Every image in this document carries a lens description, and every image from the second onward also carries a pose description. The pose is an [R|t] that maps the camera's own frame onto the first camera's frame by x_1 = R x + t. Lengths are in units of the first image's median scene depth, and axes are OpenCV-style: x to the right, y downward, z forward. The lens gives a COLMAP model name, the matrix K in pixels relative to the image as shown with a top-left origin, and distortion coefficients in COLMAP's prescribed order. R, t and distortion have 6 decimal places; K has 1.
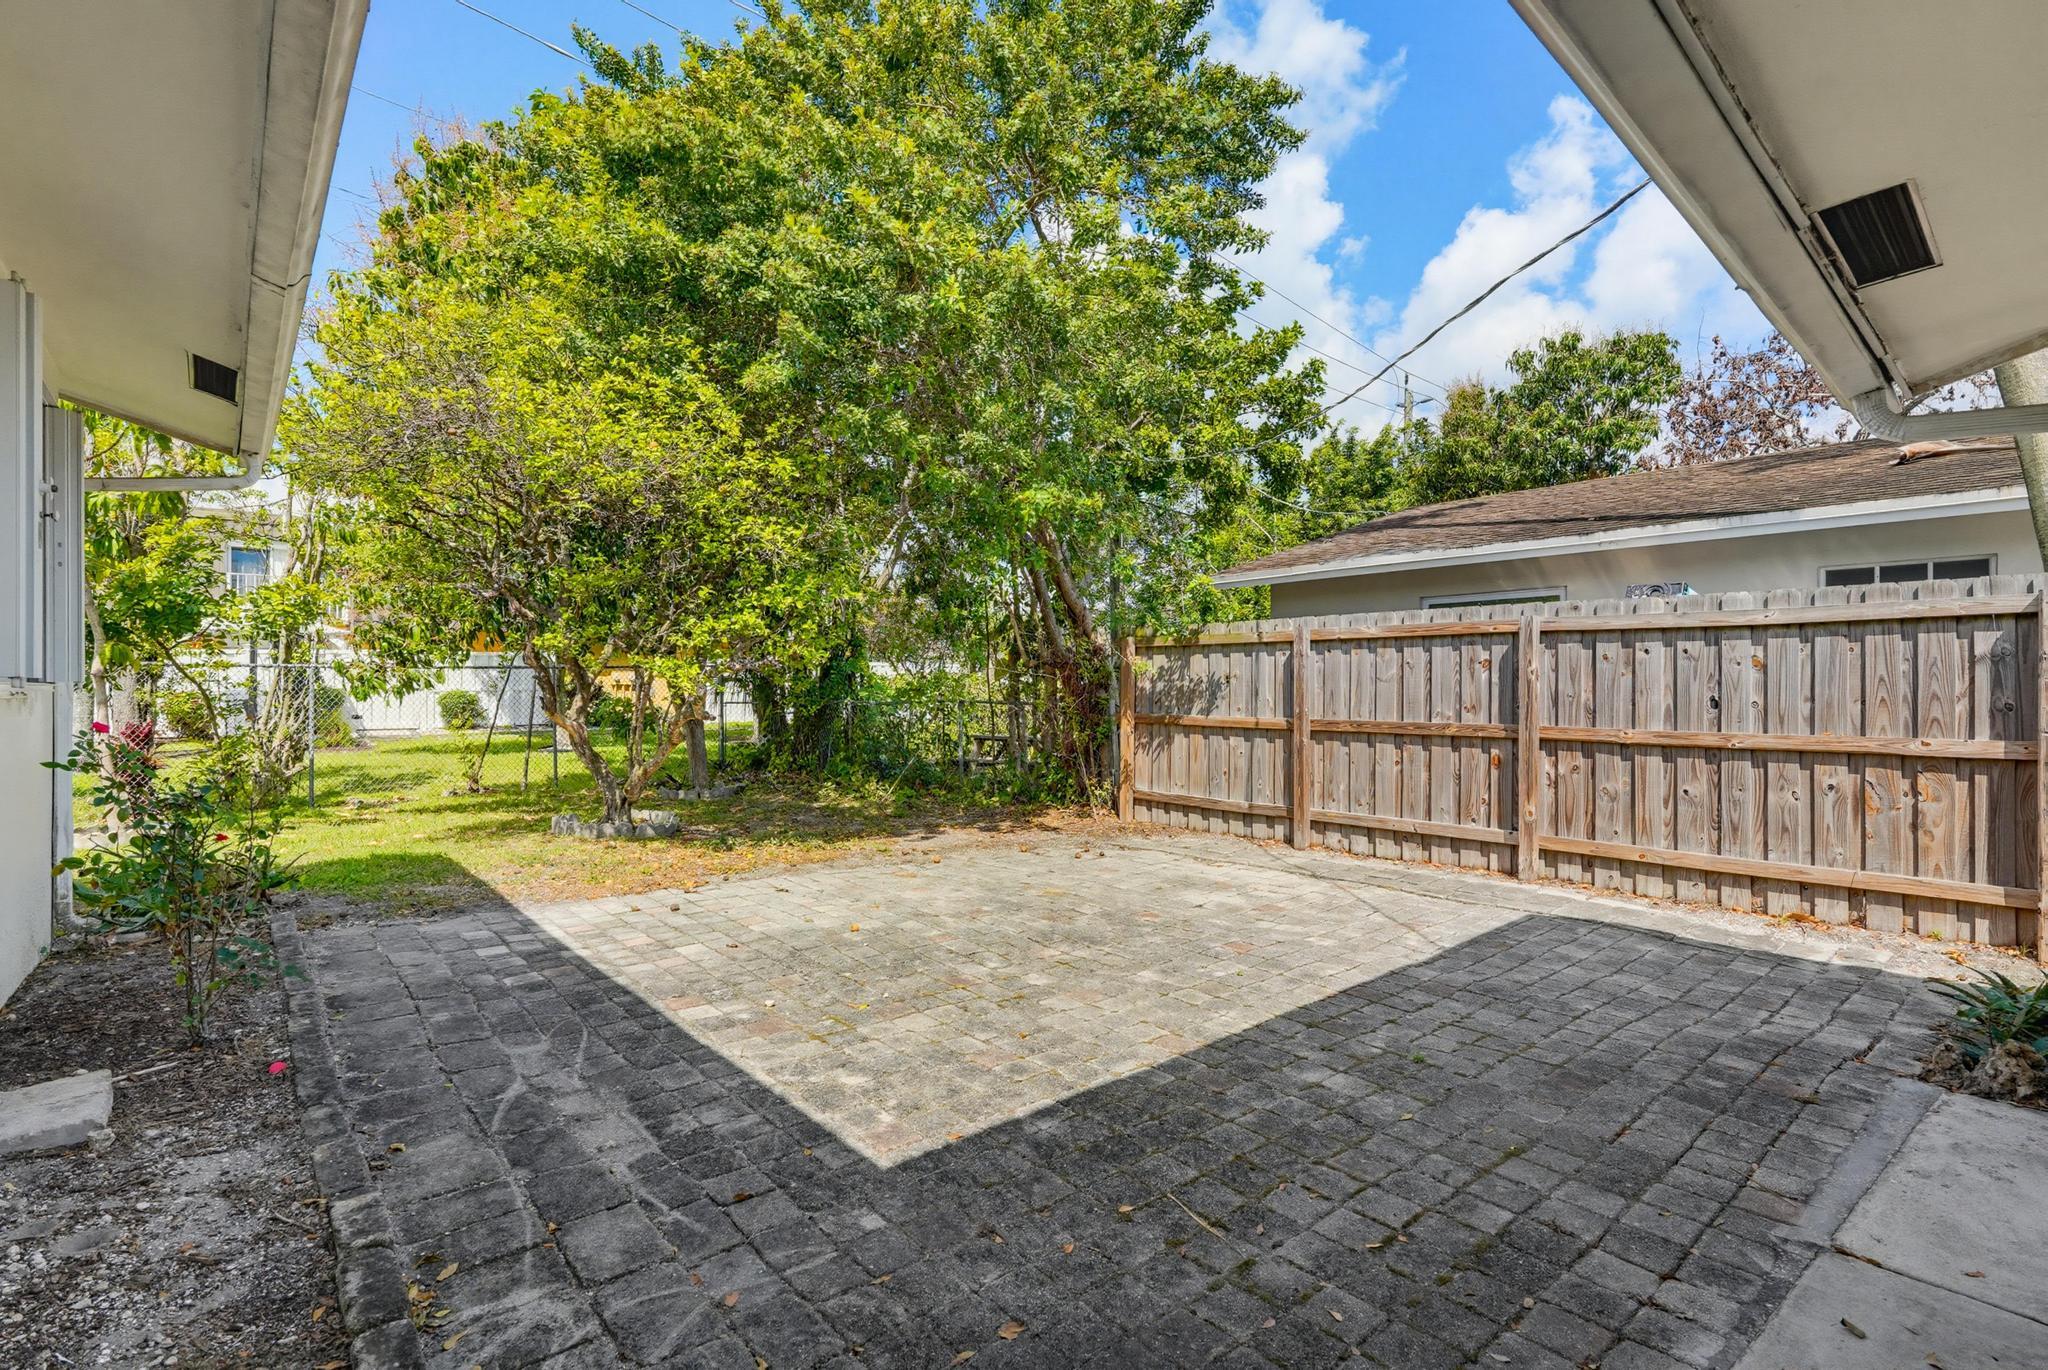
lens RADIAL K [[934.7, 0, 1021.3], [0, 934.7, 688.3], [0, 0, 1]] dist [-0.017199, 0.005388]
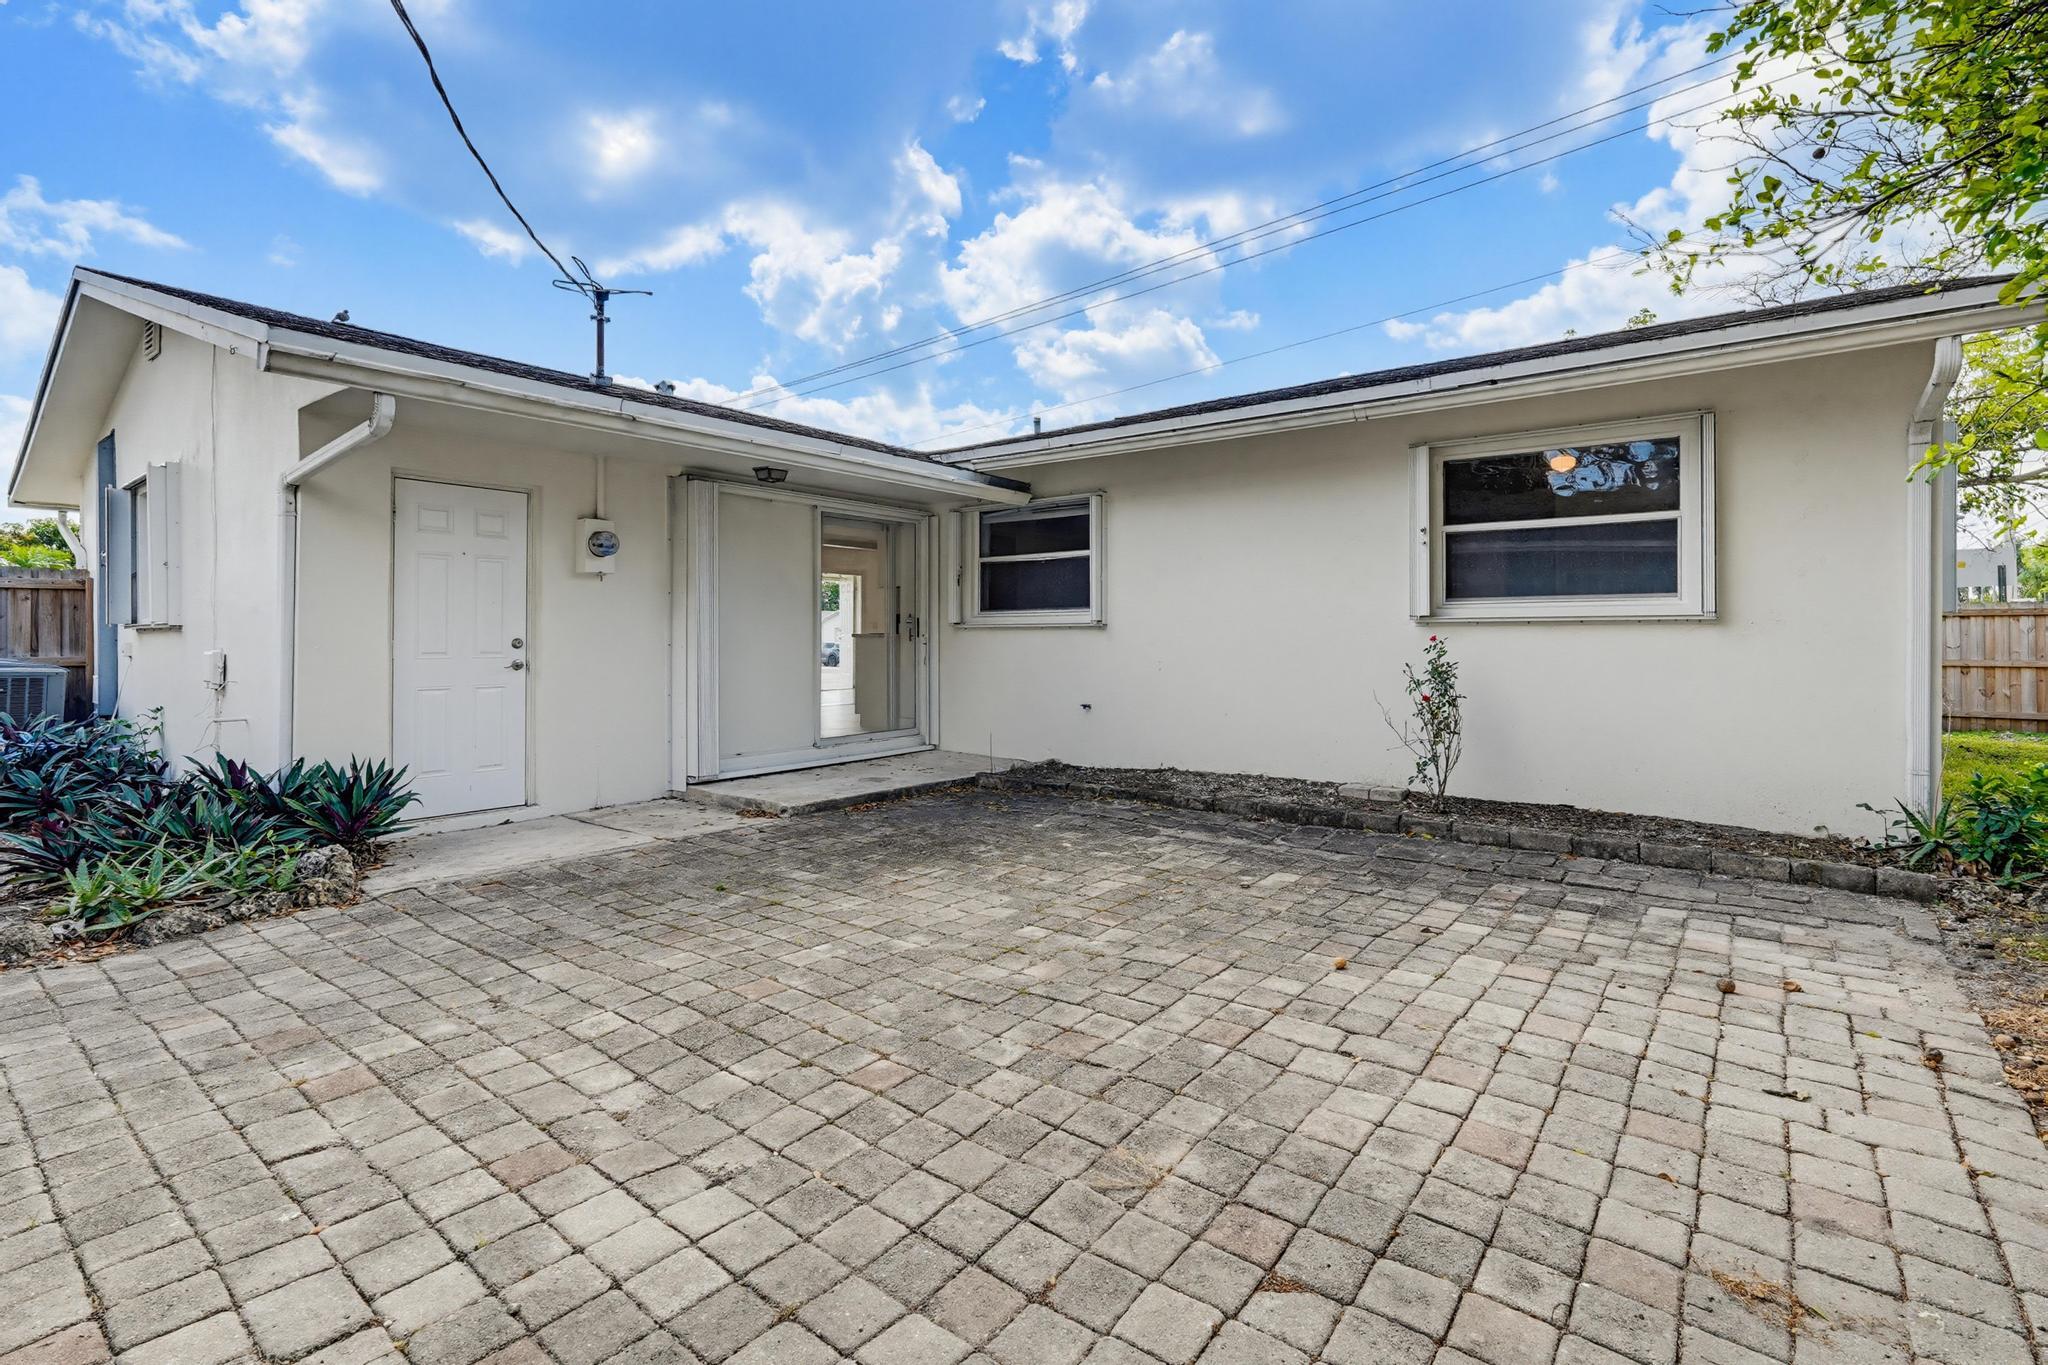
lens RADIAL K [[929.0, 0, 1025.6], [0, 929.0, 638.3], [0, 0, 1]] dist [-0.011488, 0.000749]
pose [[-0.981090, 0.000856, -0.193550, 0.226874], [0.001173, 0.999998, -0.001523, 0.035235], [0.193548, -0.001721, -0.981089, 2.140065]]
